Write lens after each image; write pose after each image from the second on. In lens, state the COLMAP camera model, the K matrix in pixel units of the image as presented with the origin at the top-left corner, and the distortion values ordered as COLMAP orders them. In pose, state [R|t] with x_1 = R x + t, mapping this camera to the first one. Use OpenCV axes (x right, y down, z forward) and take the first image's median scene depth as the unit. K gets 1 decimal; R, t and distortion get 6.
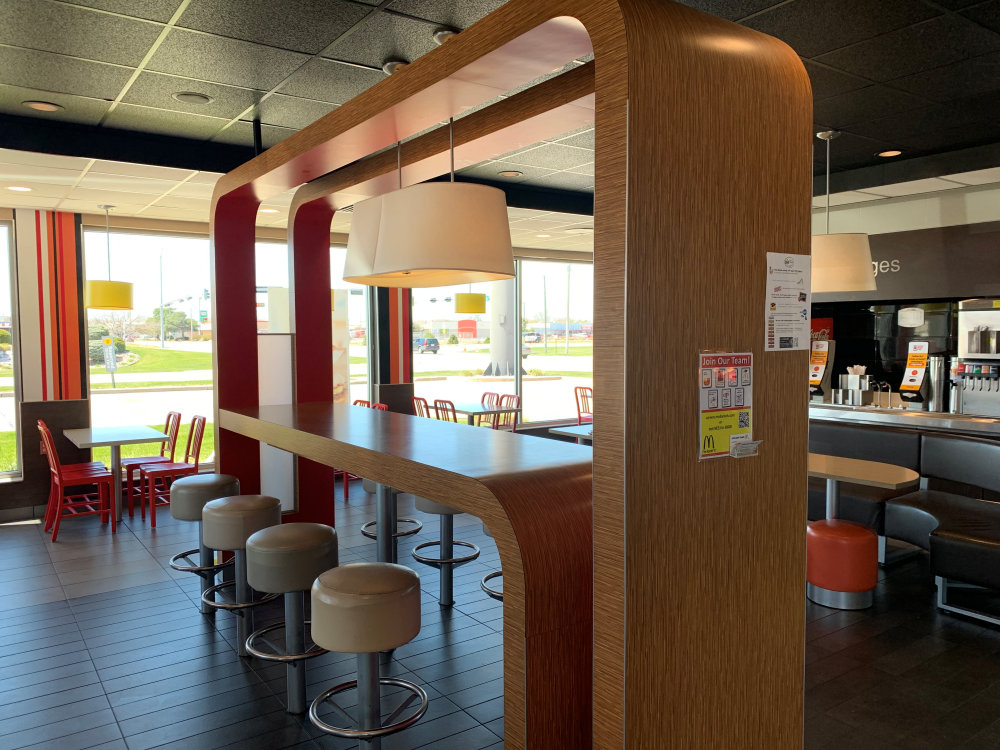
lens RADIAL K [[751.2, 0, 502.3], [0, 751.2, 374.3], [0, 0, 1]] dist [0.006679, 0.001397]
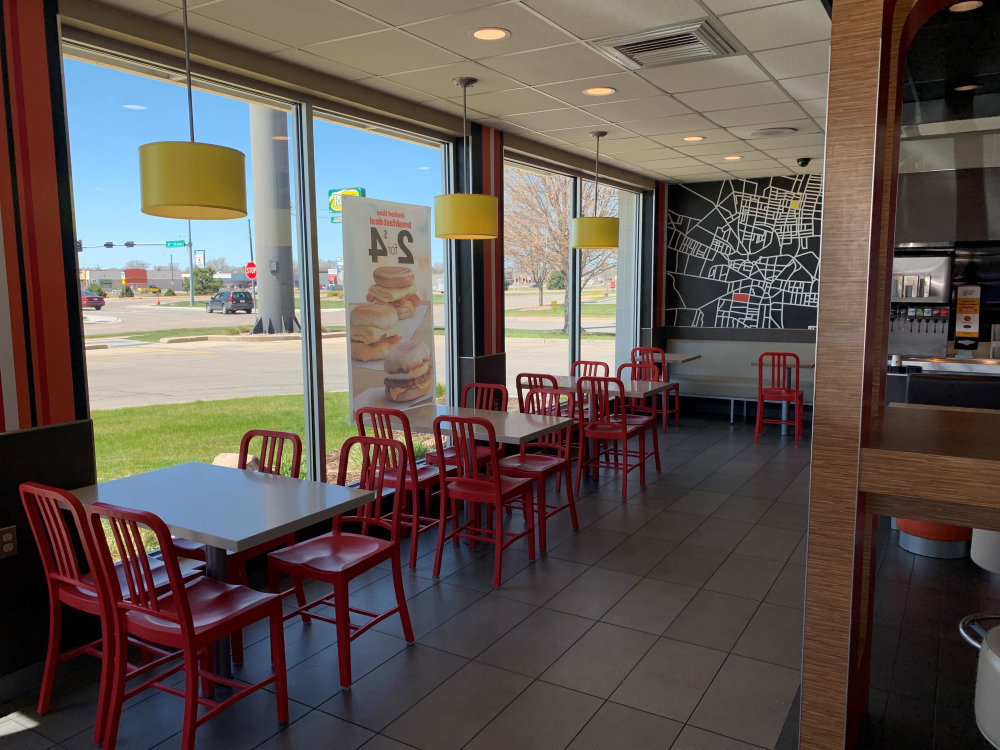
lens RADIAL K [[751.2, 0, 502.6], [0, 751.2, 375.7], [0, 0, 1]] dist [0.006679, 0.001397]
pose [[0.910409, -0.056404, 0.409846, -0.399338], [0.028481, 0.996857, 0.073924, -0.018205], [-0.412728, -0.055629, 0.909154, 0.358650]]
